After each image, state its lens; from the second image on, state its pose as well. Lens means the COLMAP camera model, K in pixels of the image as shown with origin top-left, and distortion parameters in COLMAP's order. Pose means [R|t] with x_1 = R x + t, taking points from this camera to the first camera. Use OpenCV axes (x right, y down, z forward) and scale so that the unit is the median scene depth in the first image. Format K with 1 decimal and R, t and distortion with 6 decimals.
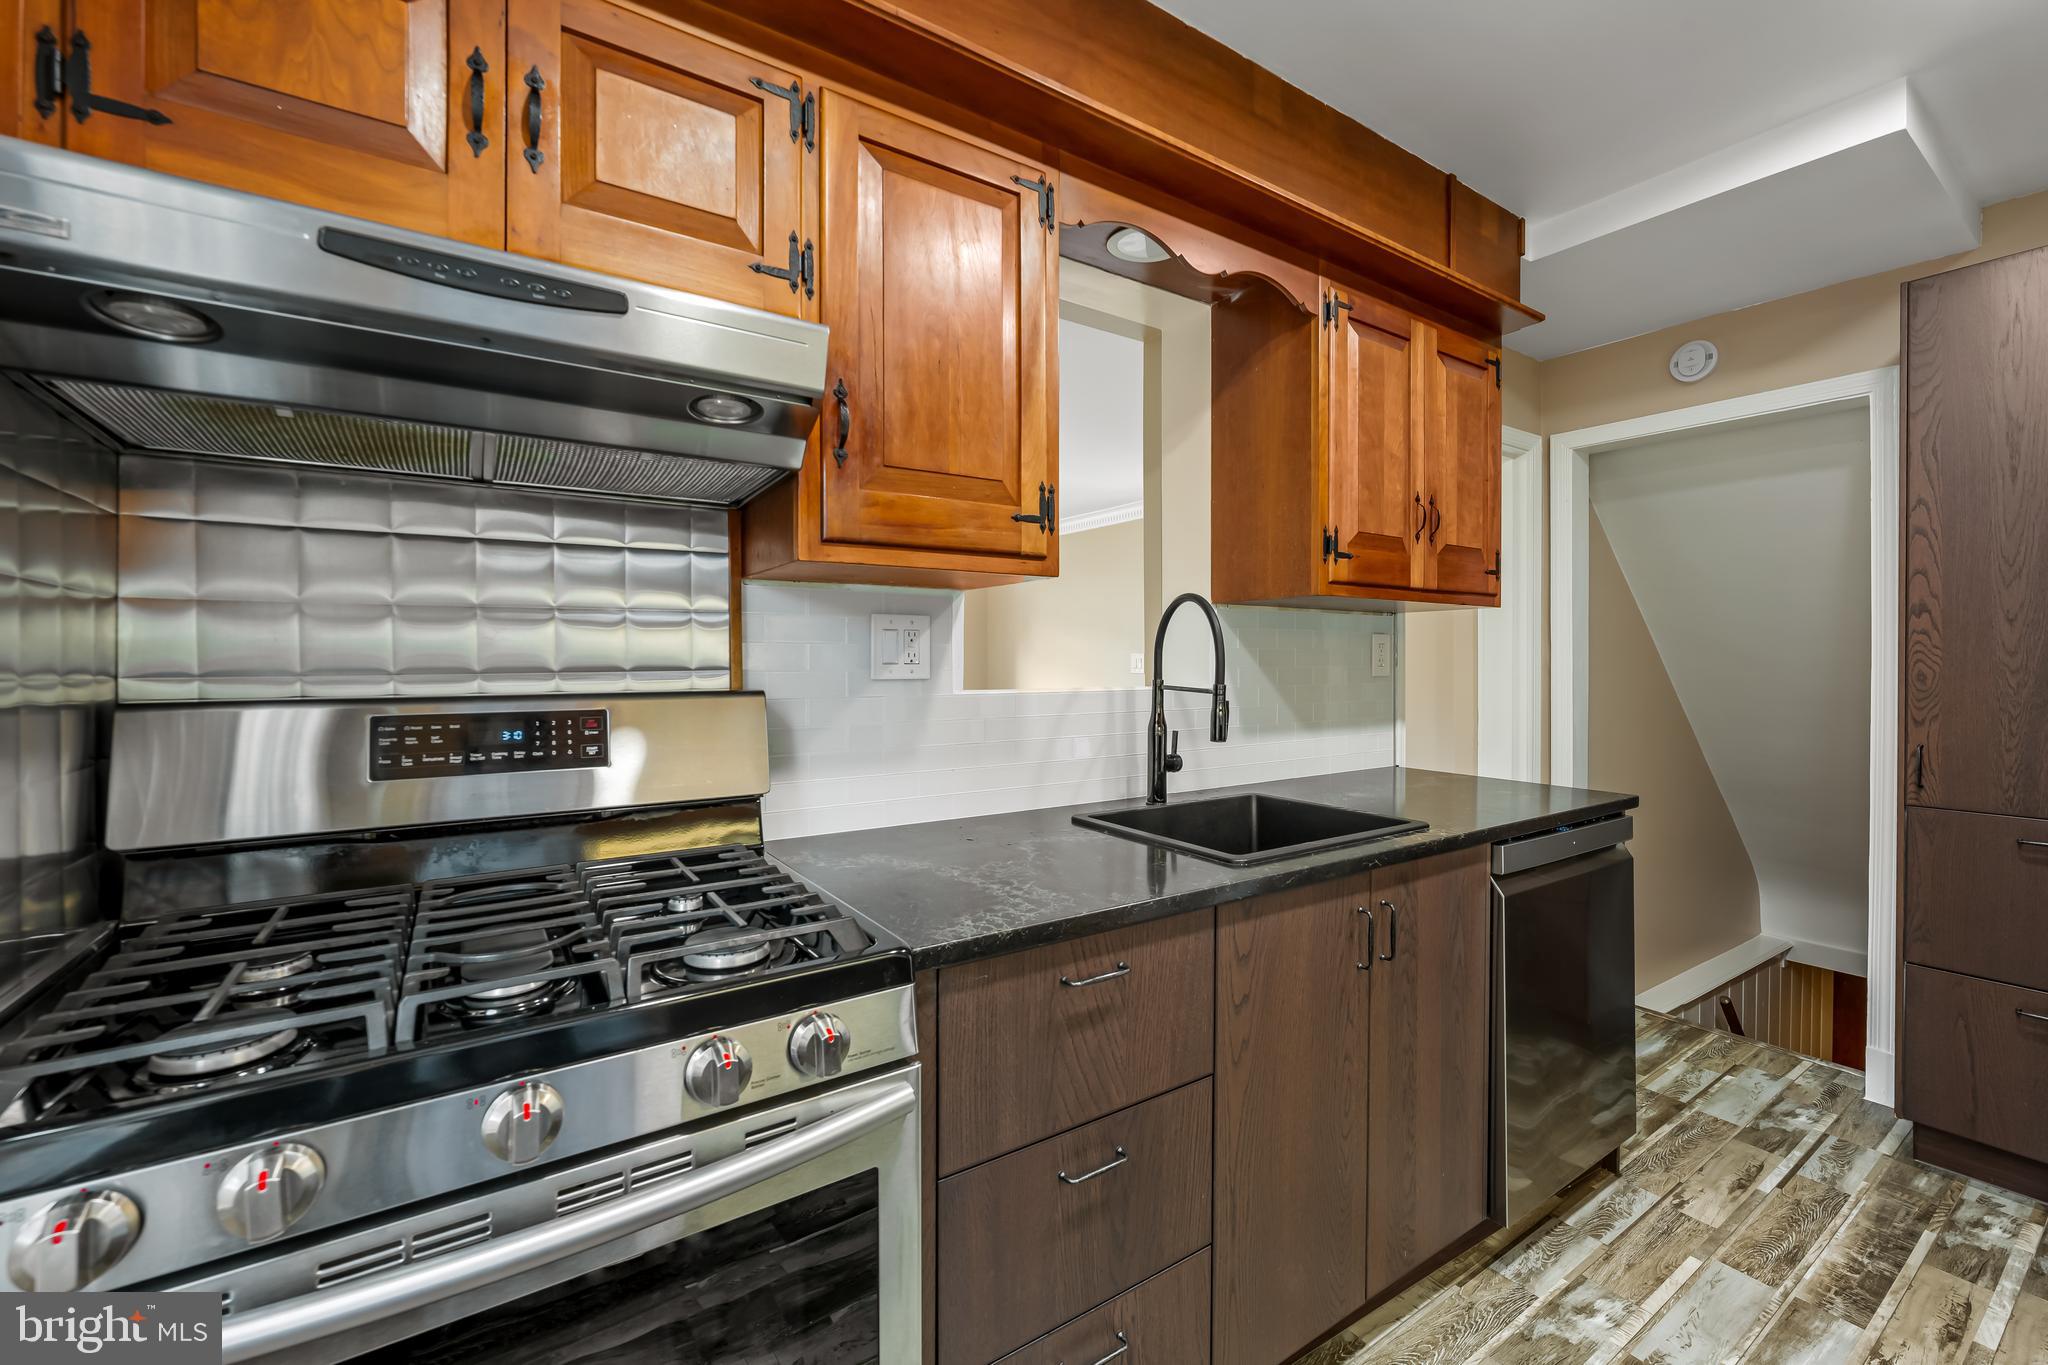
lens RADIAL K [[838.7, 0, 1017.4], [0, 838.7, 669.6], [0, 0, 1]] dist [-0.006223, 0.001223]
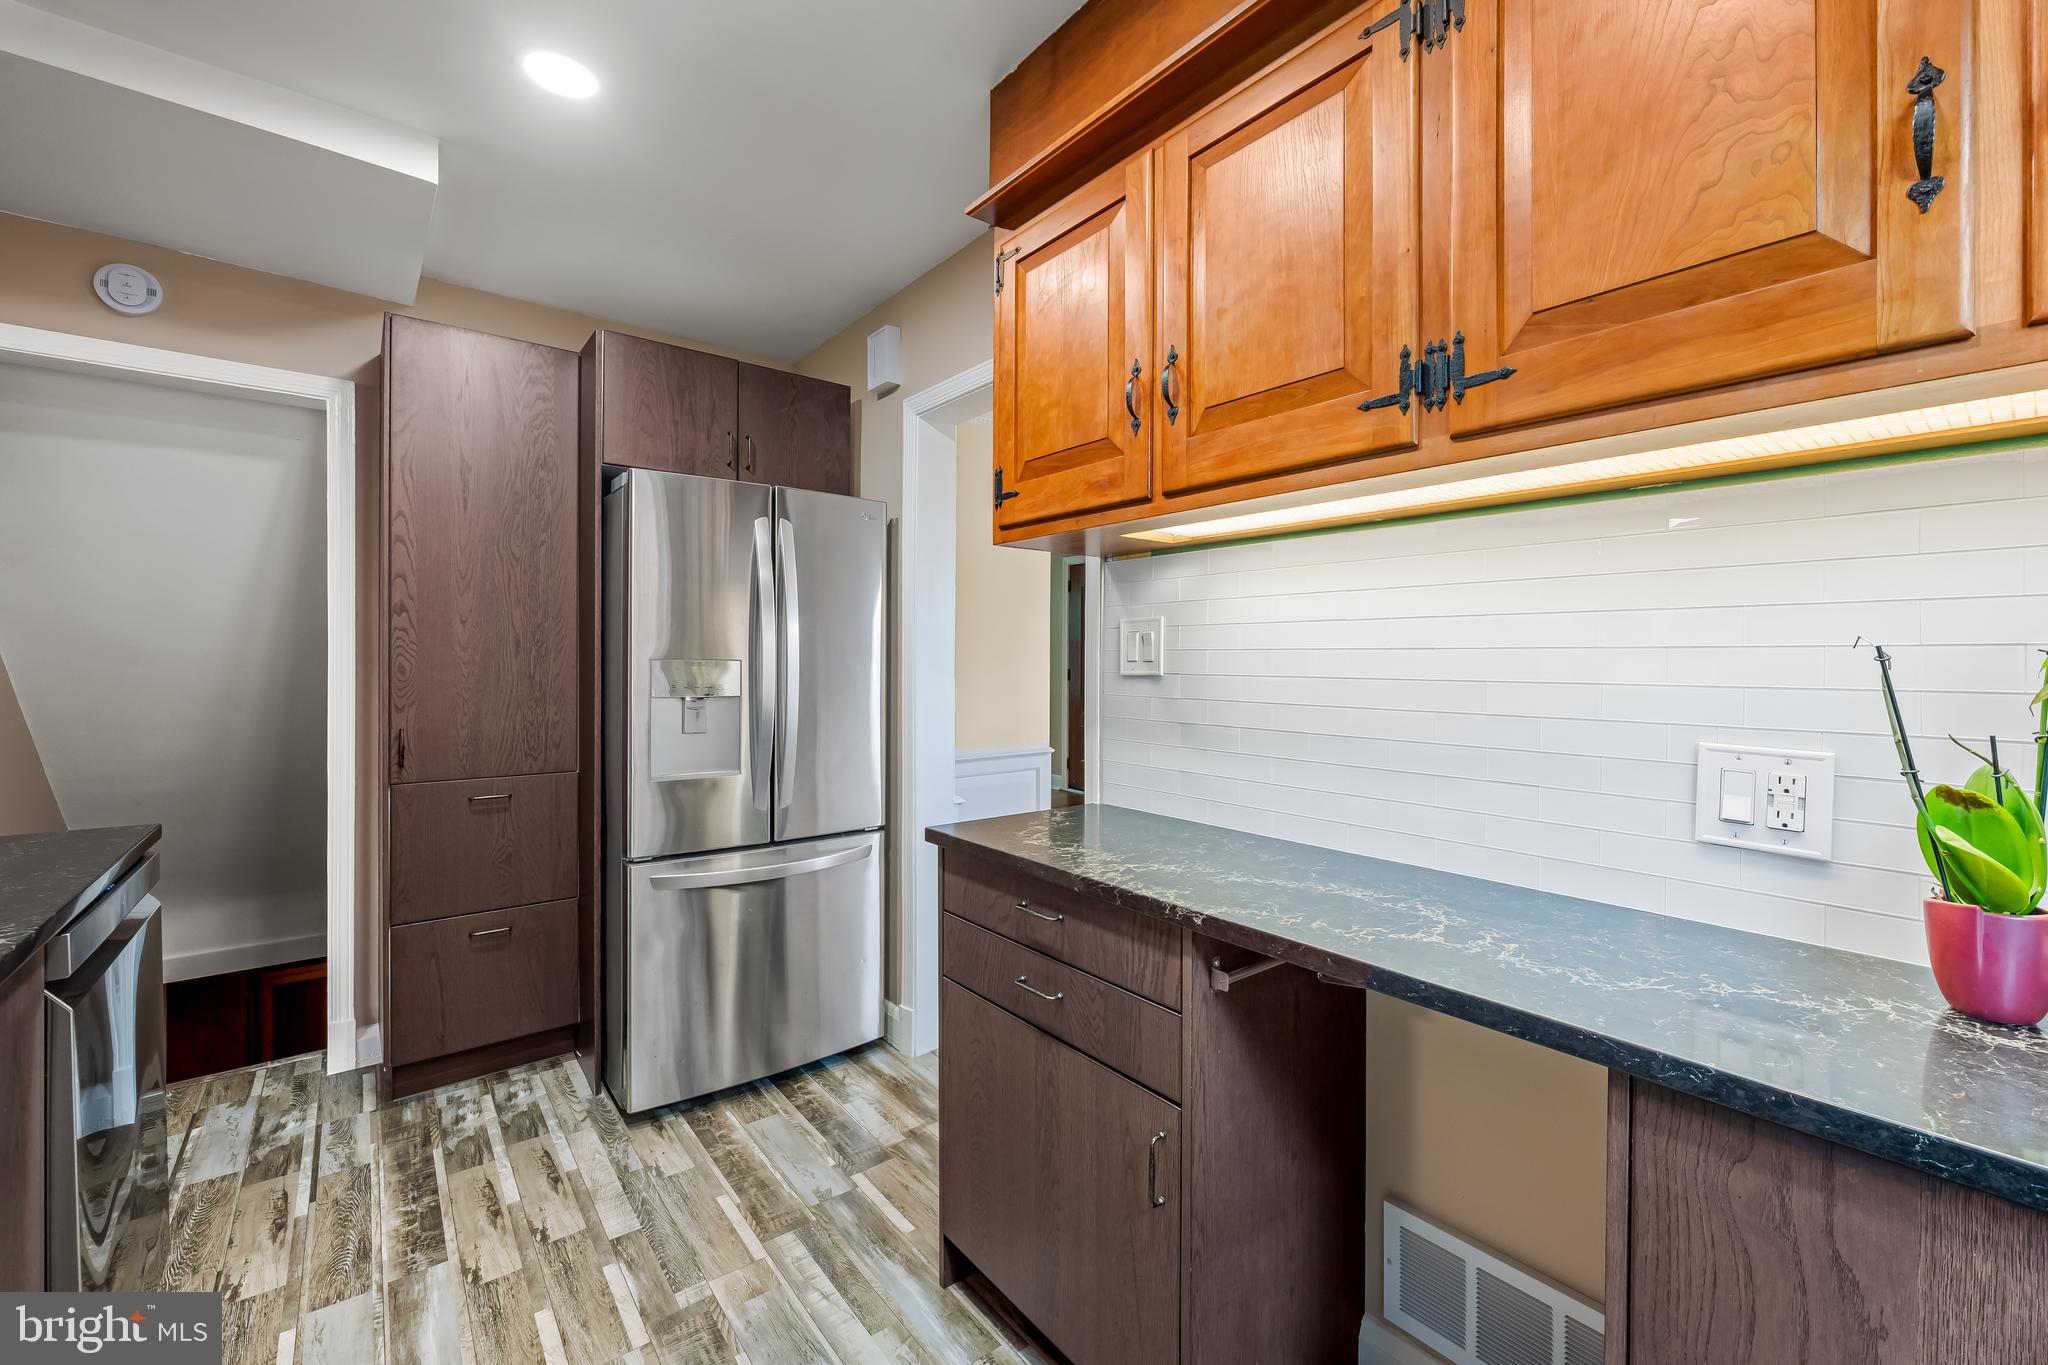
lens RADIAL K [[838.7, 0, 1027.8], [0, 838.7, 660.7], [0, 0, 1]] dist [-0.006223, 0.001223]
pose [[-0.095423, -0.004442, 0.995427, -0.117661], [0.007667, 0.999957, 0.005197, -0.001561], [-0.995407, 0.008128, -0.095385, 0.257029]]
